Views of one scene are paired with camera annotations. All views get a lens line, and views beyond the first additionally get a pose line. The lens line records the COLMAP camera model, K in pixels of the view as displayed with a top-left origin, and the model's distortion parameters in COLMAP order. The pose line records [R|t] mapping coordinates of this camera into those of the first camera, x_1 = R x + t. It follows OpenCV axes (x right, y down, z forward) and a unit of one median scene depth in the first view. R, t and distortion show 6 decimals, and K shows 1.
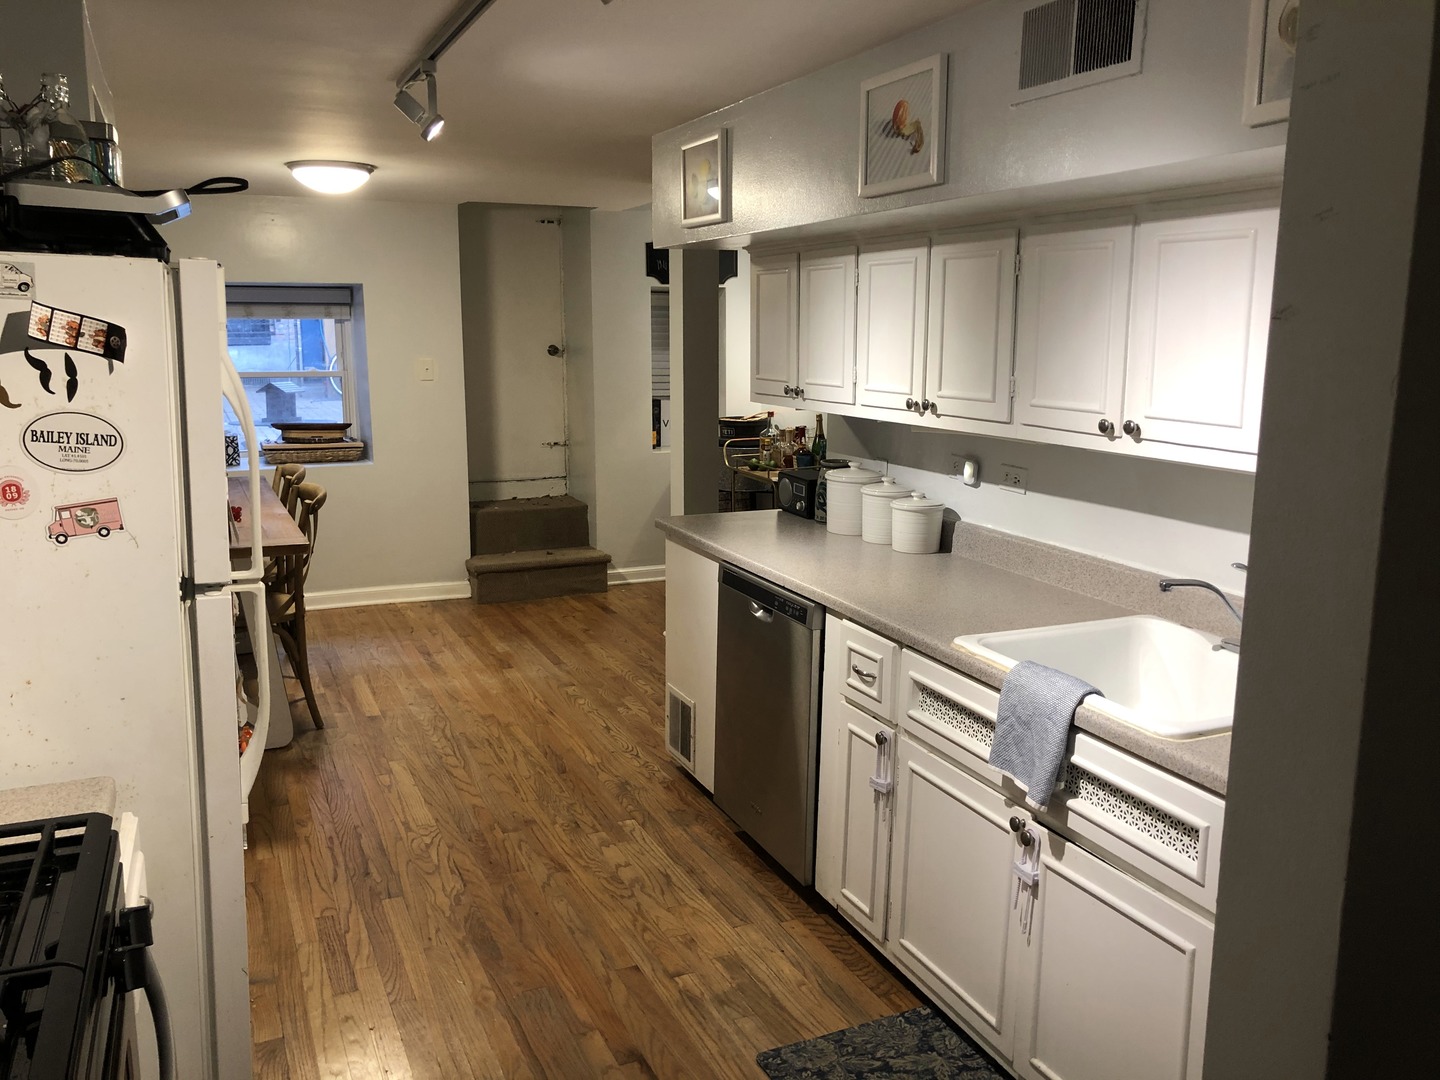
lens RADIAL K [[1177.7, 0, 720.0], [0, 1177.7, 533.6], [0, 0, 1]] dist [0.020330, -0.007732]
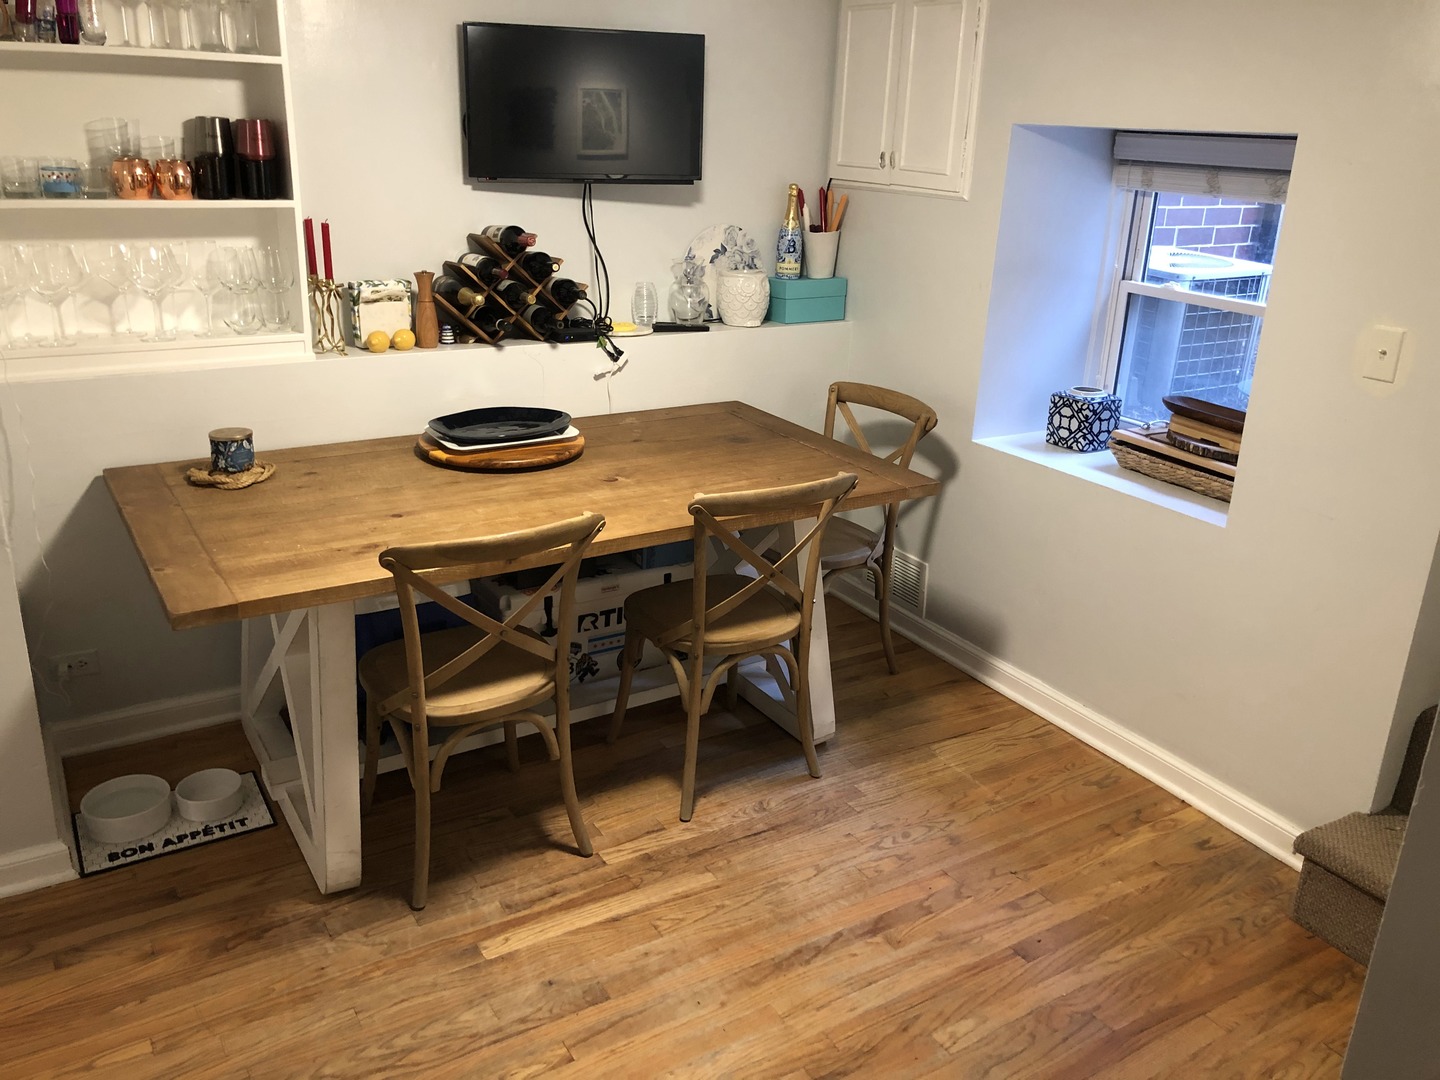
lens RADIAL K [[1177.7, 0, 718.5], [0, 1177.7, 541.0], [0, 0, 1]] dist [0.020330, -0.007732]
pose [[0.128824, 0.338549, -0.932088, 0.168957], [-0.210033, 0.927912, 0.308003, -0.217397], [0.969170, 0.156091, 0.190644, 0.988073]]
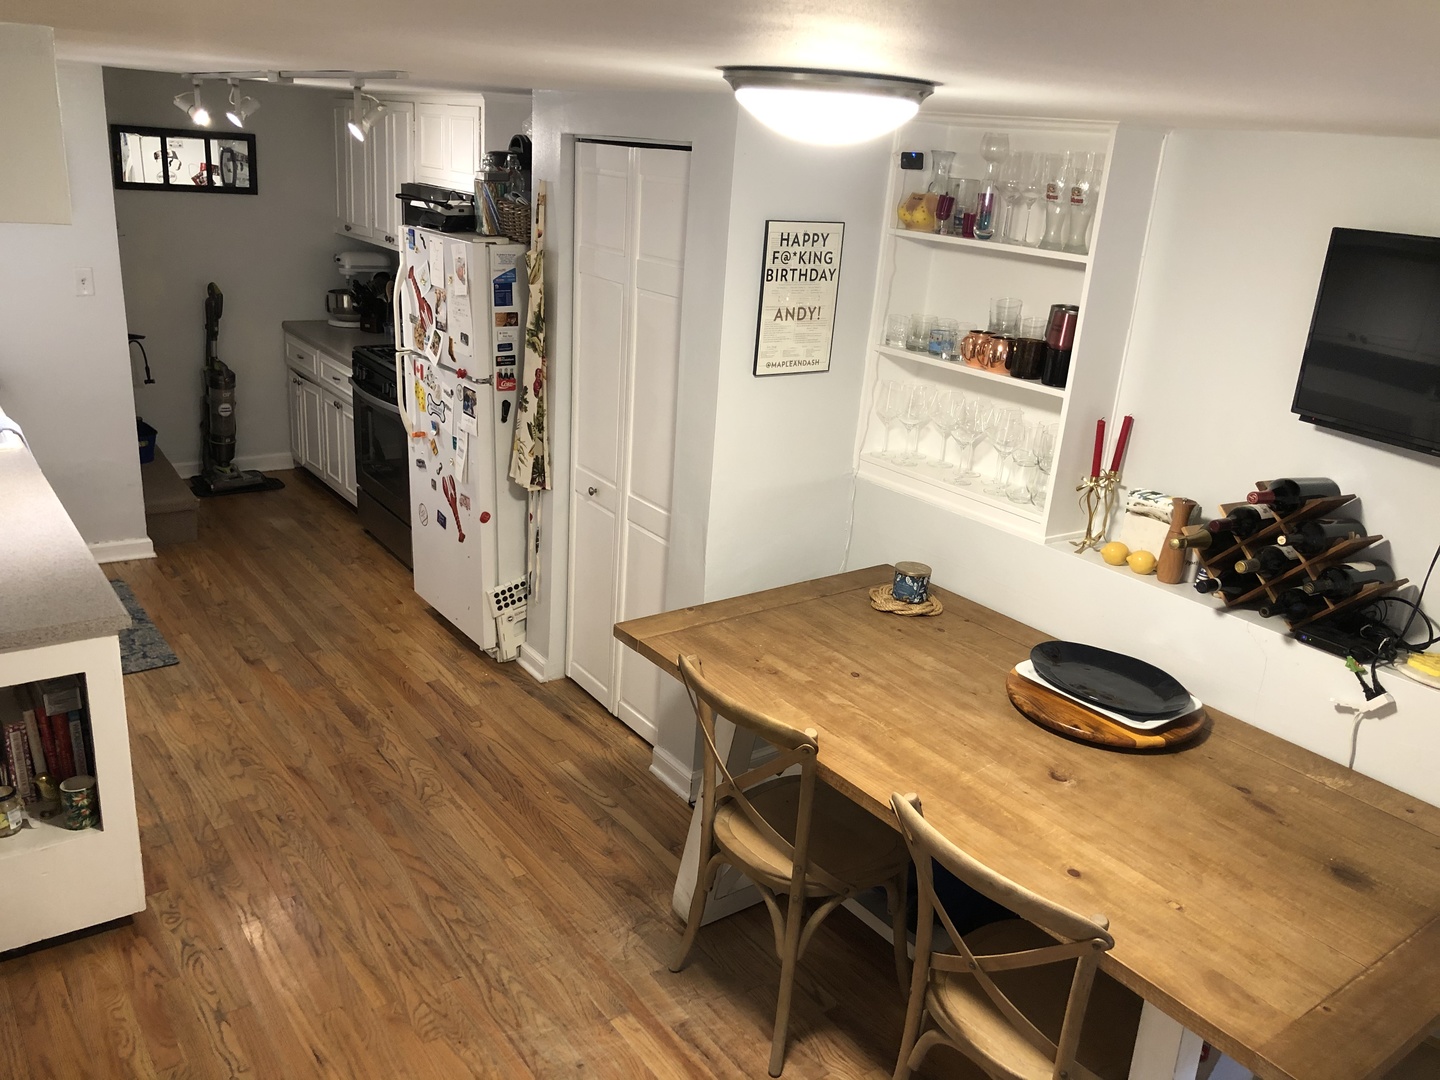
lens RADIAL K [[1177.7, 0, 715.9], [0, 1177.7, 539.7], [0, 0, 1]] dist [0.020330, -0.007732]
pose [[-0.977529, -0.003440, -0.210774, -0.214879], [-0.105545, 0.873501, 0.475243, -0.366895], [0.182476, 0.486809, -0.854236, 1.437239]]
